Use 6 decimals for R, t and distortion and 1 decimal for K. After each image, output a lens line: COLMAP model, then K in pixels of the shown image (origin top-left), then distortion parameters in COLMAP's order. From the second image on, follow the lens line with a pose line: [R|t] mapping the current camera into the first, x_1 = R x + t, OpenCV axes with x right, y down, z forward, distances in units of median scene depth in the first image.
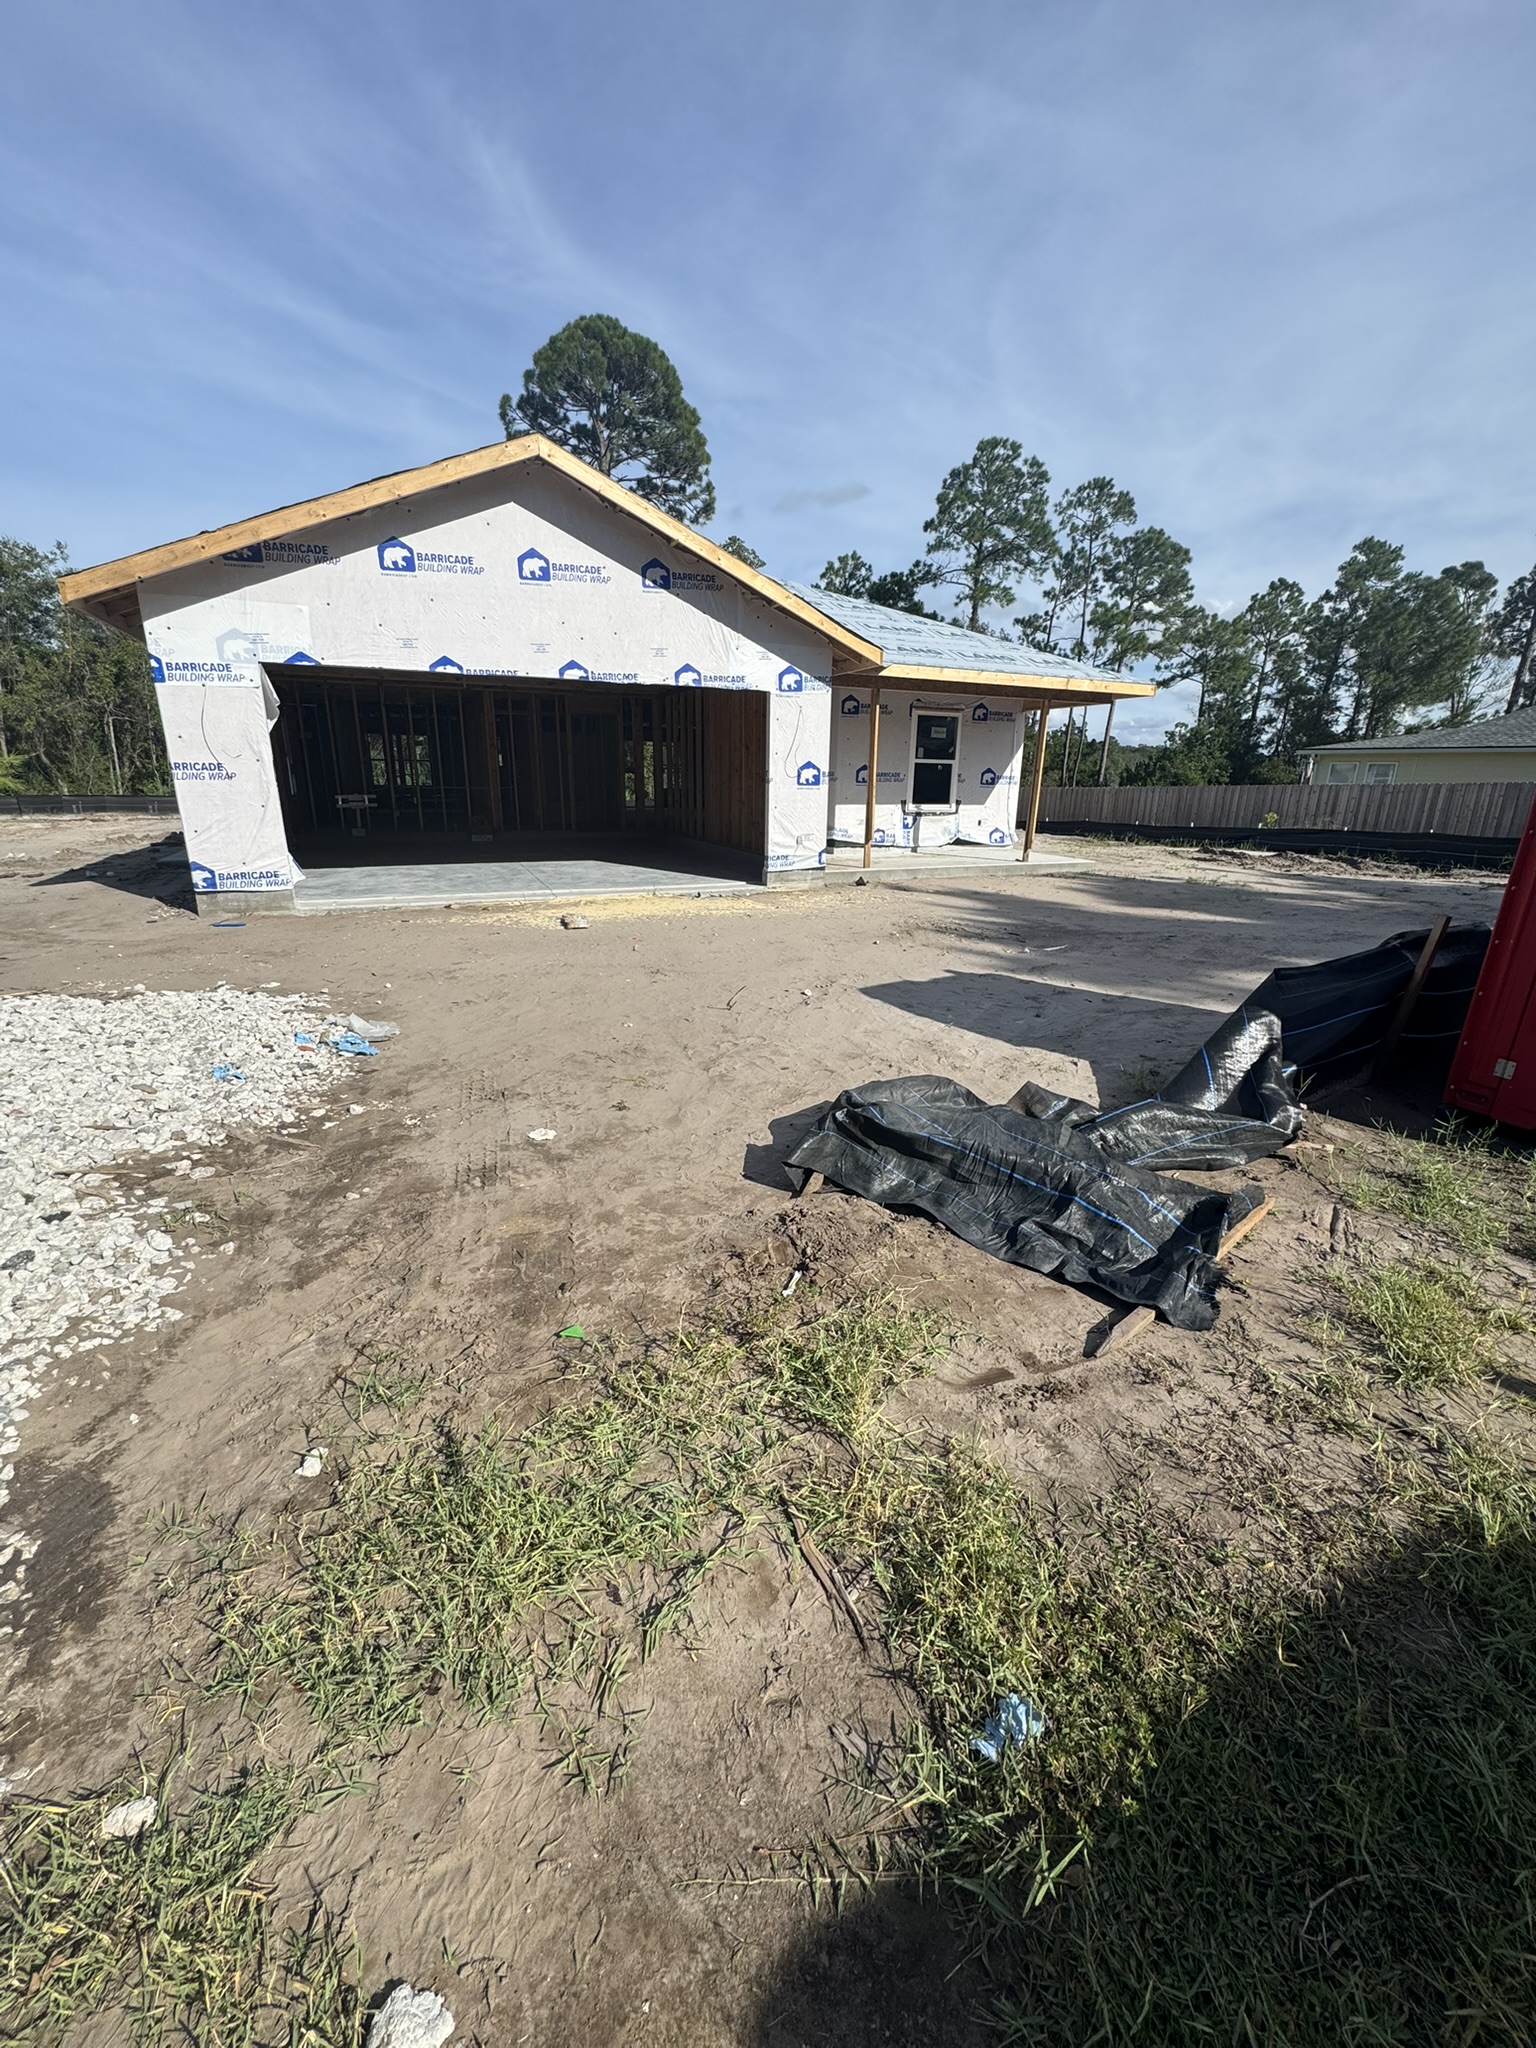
lens RADIAL K [[817.6, 0, 769.2], [0, 817.6, 1026.7], [0, 0, 1]] dist [0.003922, -0.000089]
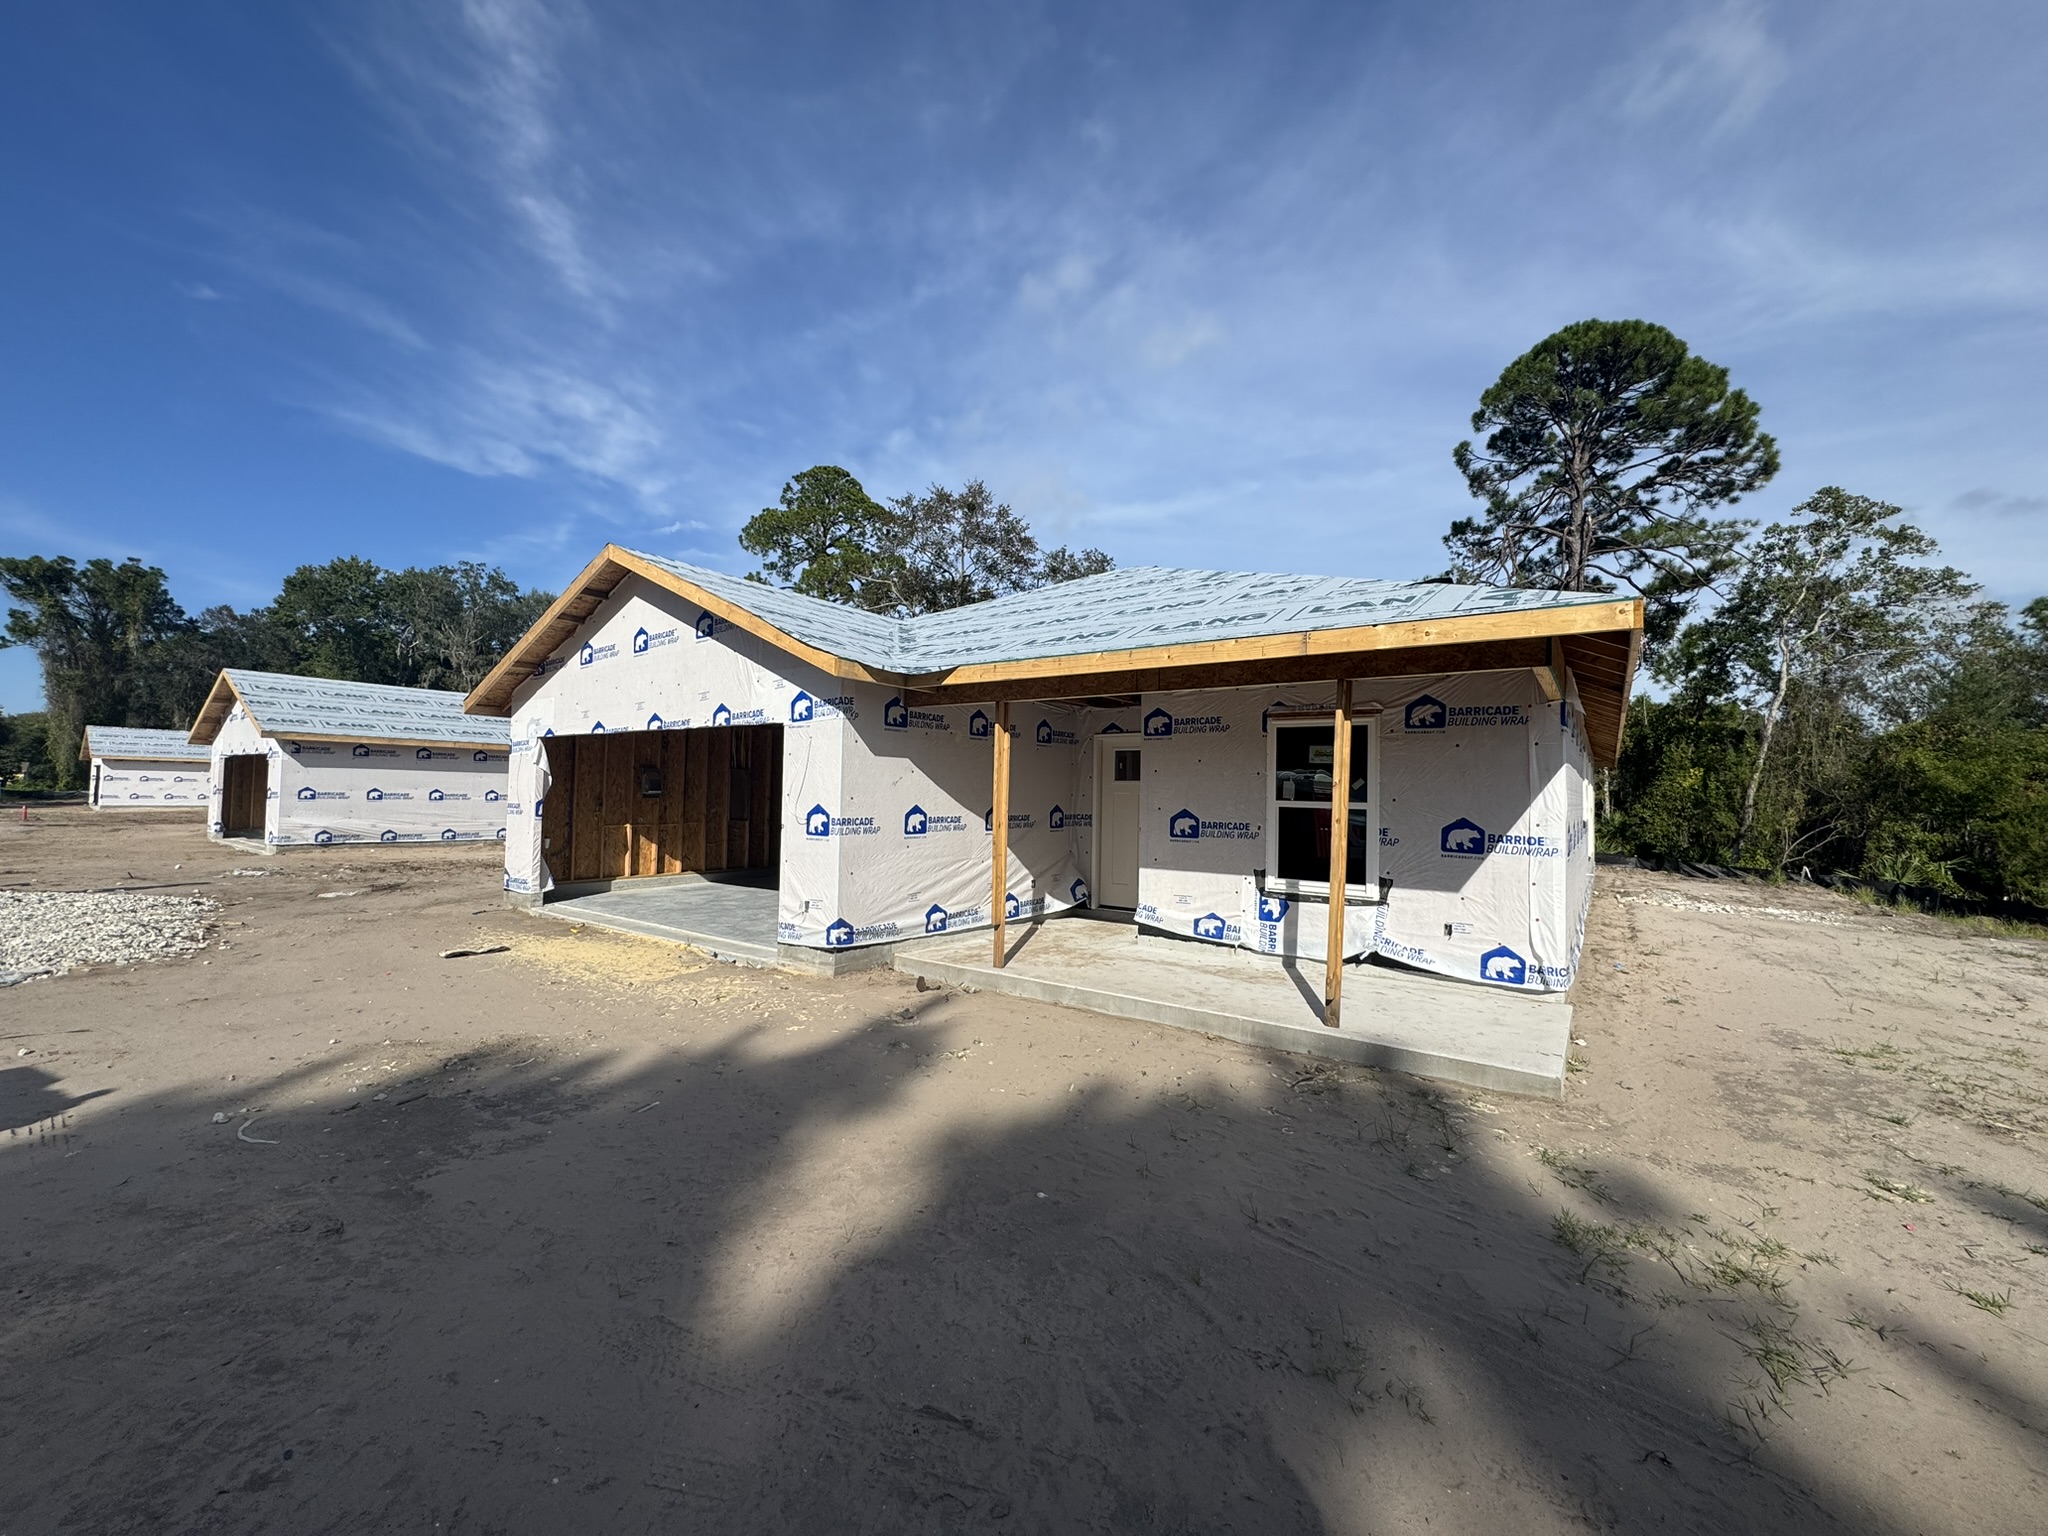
lens RADIAL K [[817.6, 0, 1021.9], [0, 817.6, 770.4], [0, 0, 1]] dist [0.003922, -0.000089]
pose [[0.496211, -0.031596, -0.867627, 0.724649], [-0.268679, 0.944692, -0.188064, -0.240952], [0.825582, 0.326433, 0.460277, 0.731919]]
